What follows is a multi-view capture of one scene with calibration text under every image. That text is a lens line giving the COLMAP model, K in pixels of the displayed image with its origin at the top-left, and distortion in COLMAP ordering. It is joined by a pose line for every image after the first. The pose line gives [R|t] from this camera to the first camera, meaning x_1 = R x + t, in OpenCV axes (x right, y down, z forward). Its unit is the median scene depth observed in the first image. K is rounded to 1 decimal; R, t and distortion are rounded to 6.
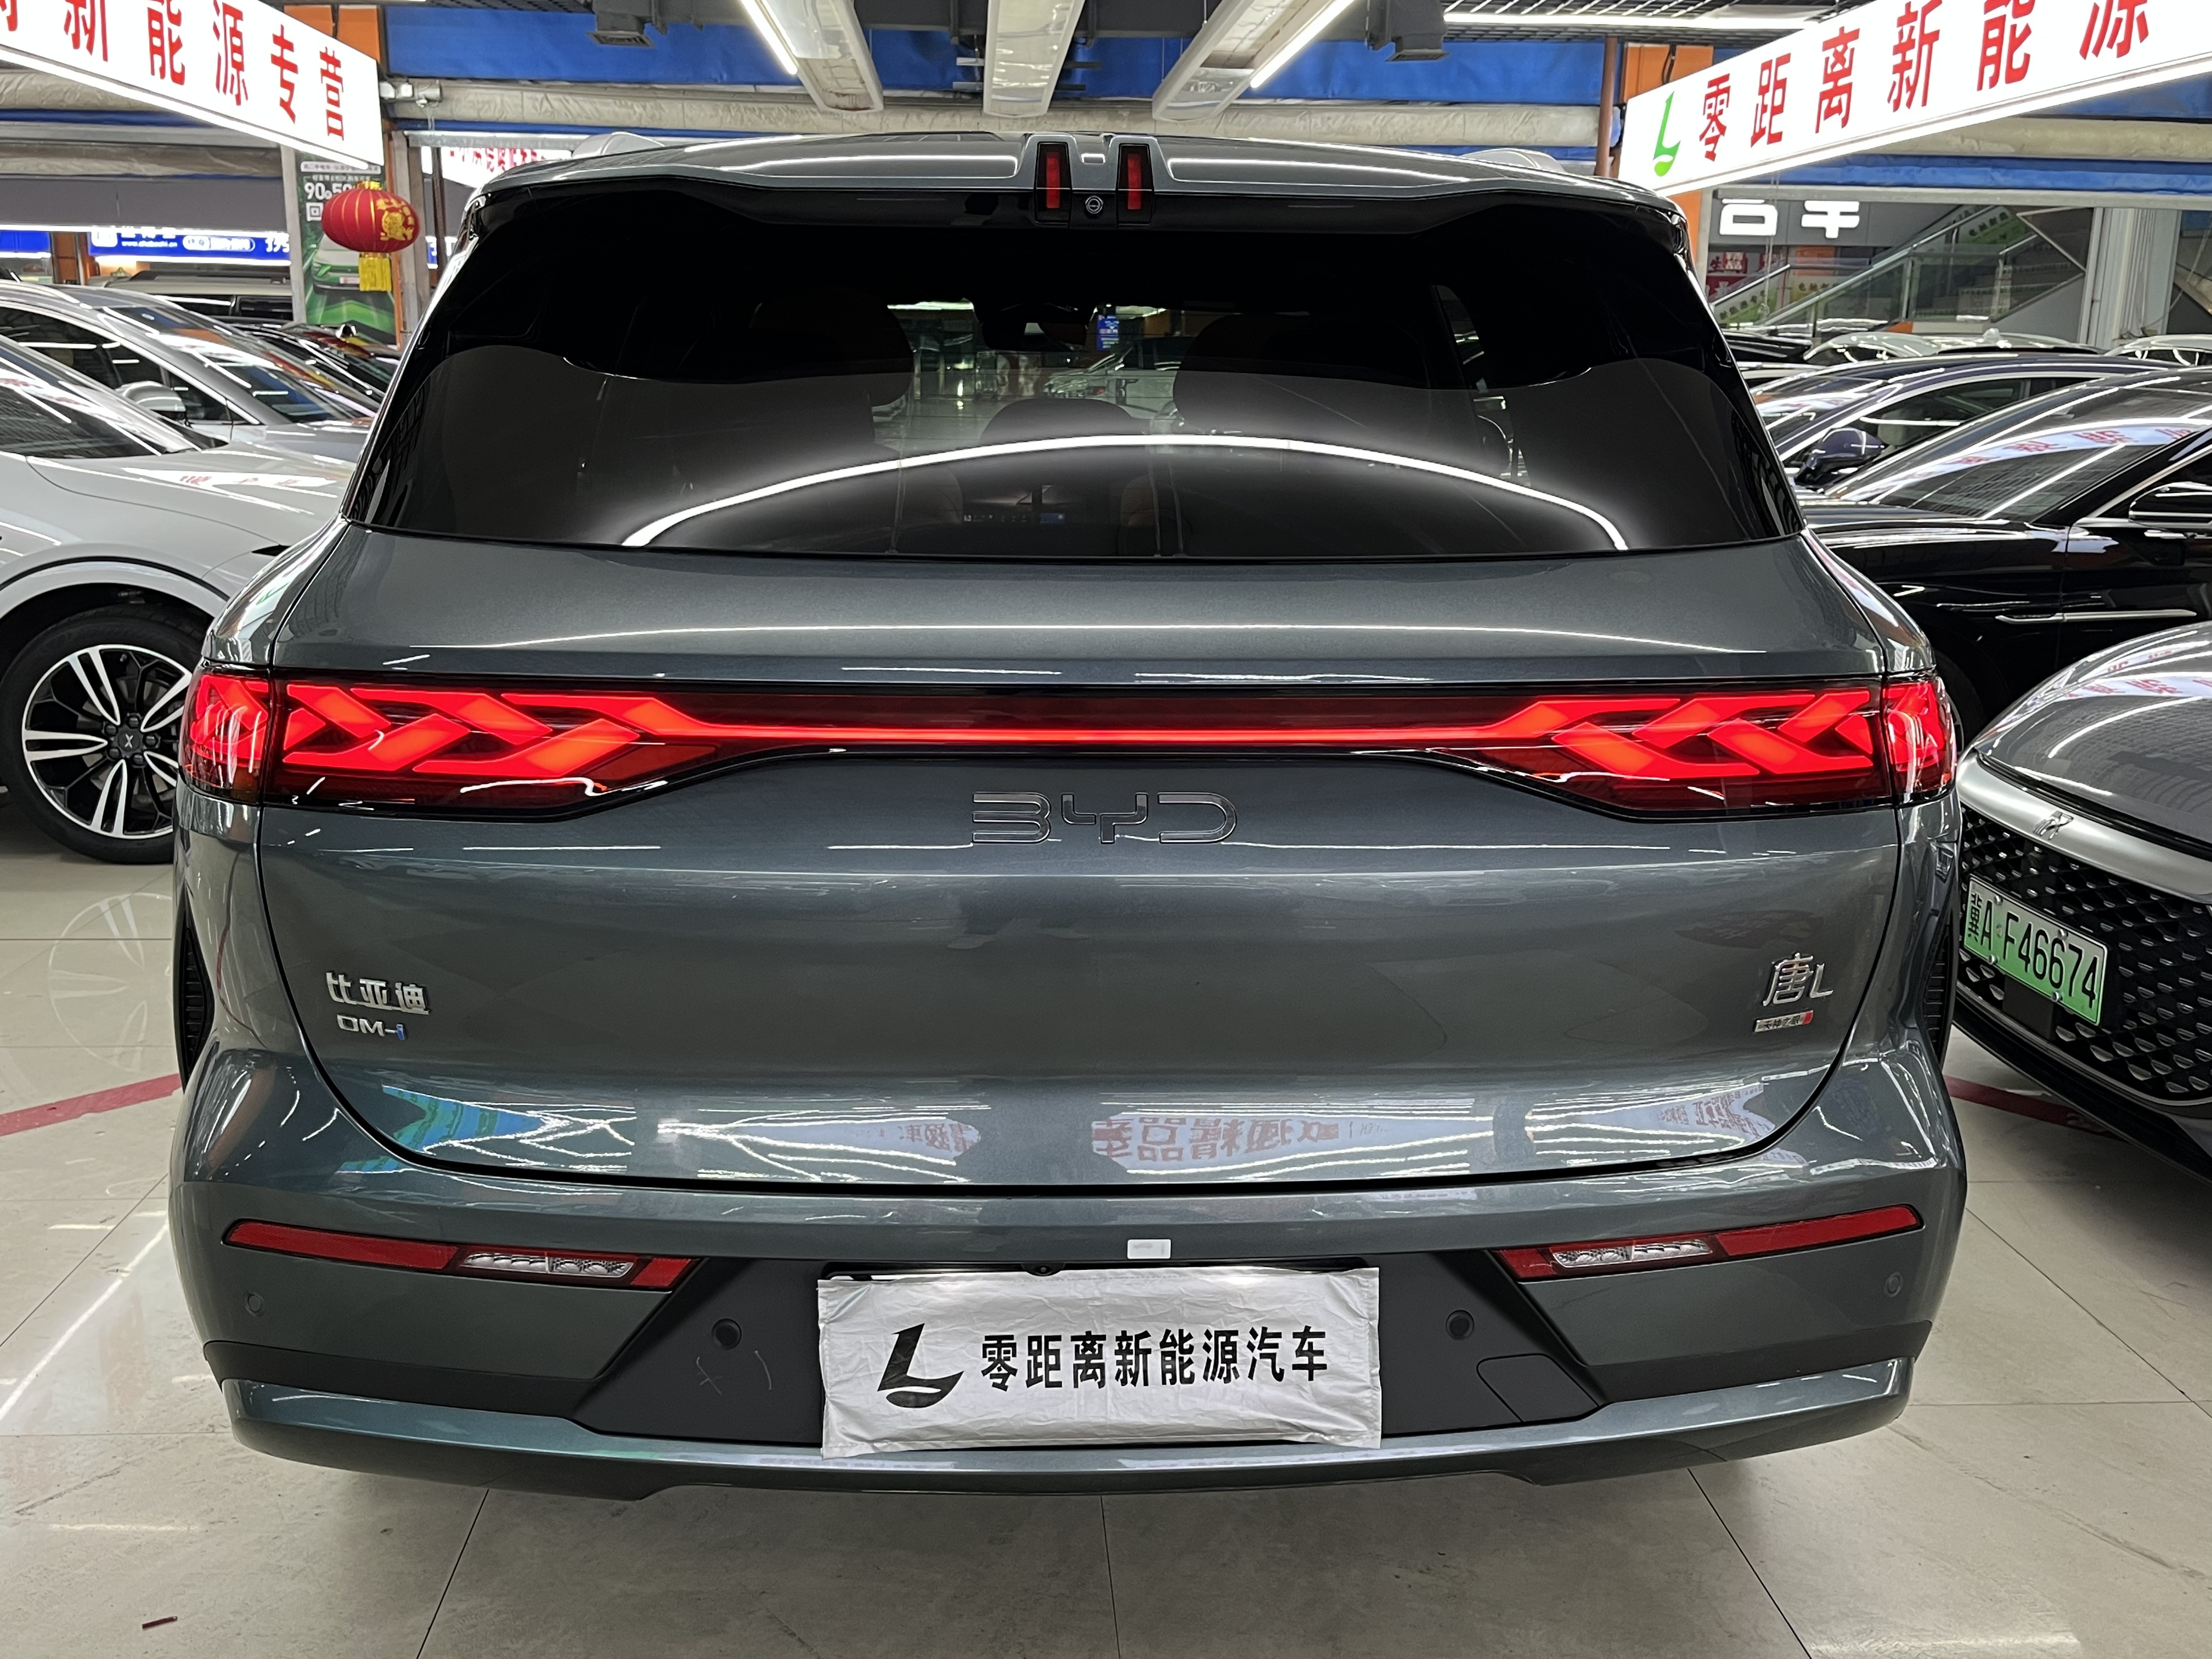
lens RADIAL K [[2049.9, 0, 1096.4], [0, 2049.9, 838.7], [0, 0, 1]] dist [0.025771, 0.000000]
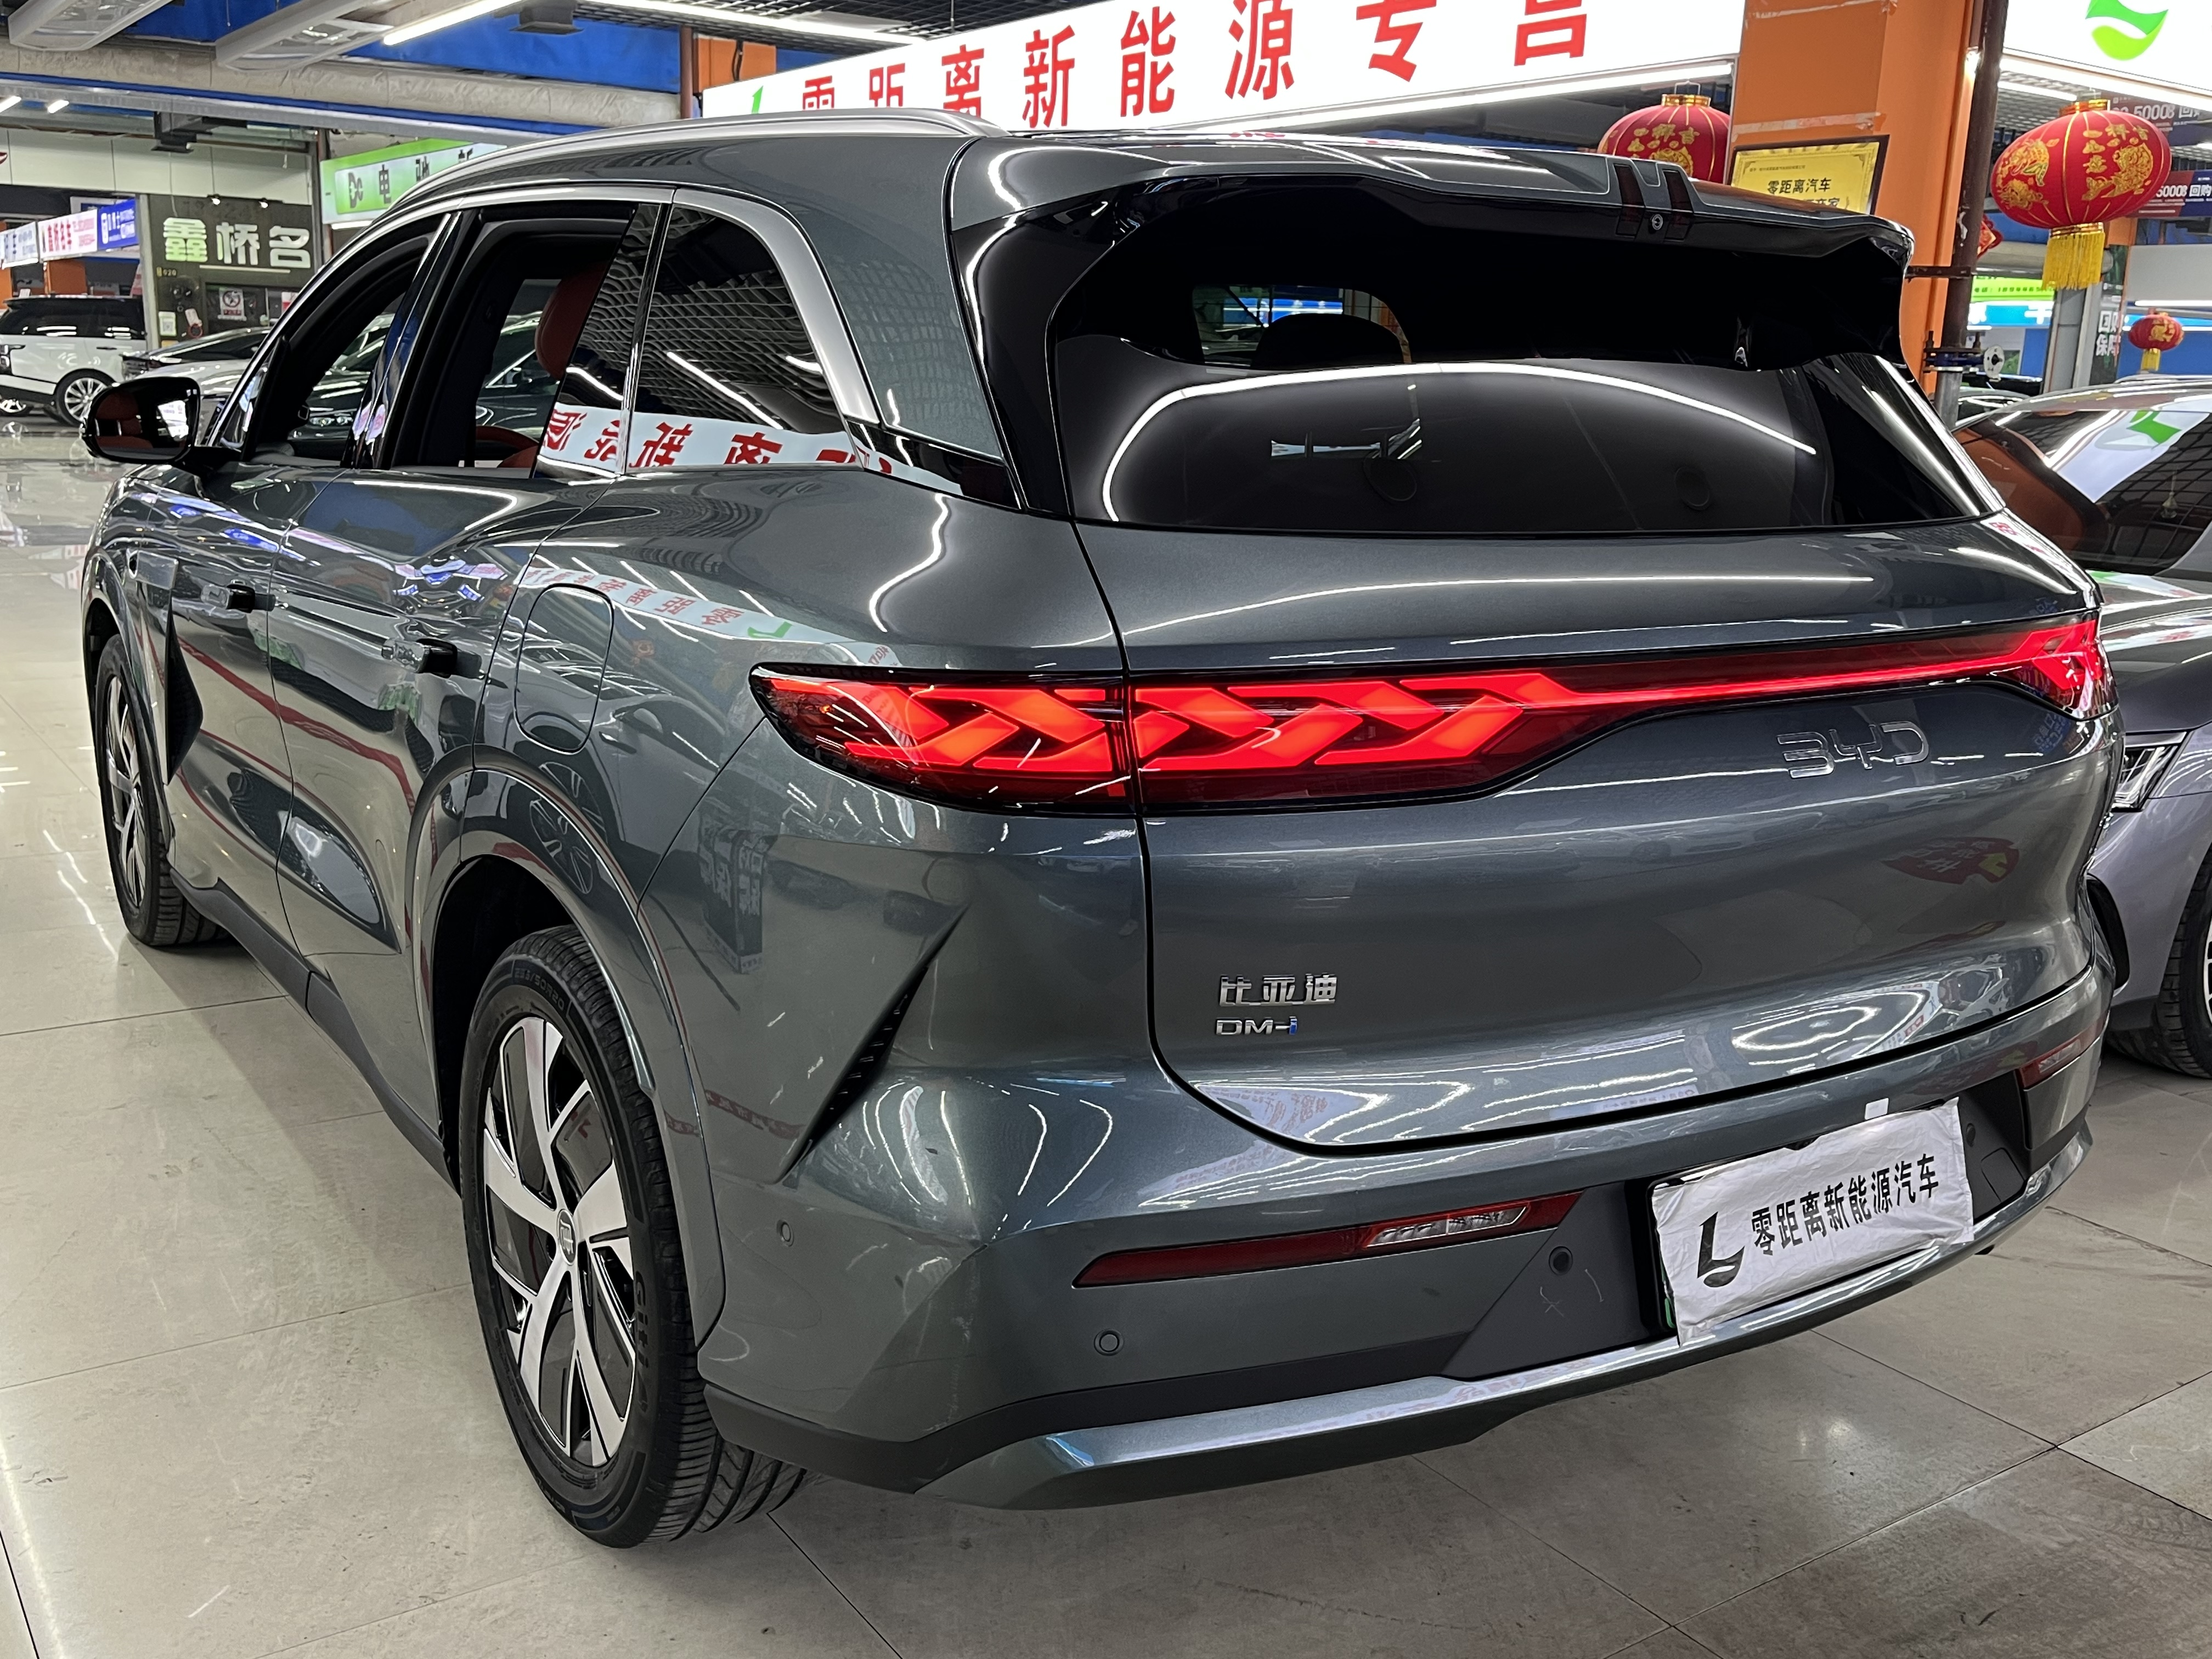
lens RADIAL K [[2049.9, 0, 1095.8], [0, 2049.9, 809.4], [0, 0, 1]] dist [0.025771, 0.000000]
pose [[0.855141, -0.097479, 0.509149, -0.204318], [0.099299, 0.994776, 0.023676, -0.009757], [-0.508797, 0.030312, 0.860353, 0.042621]]
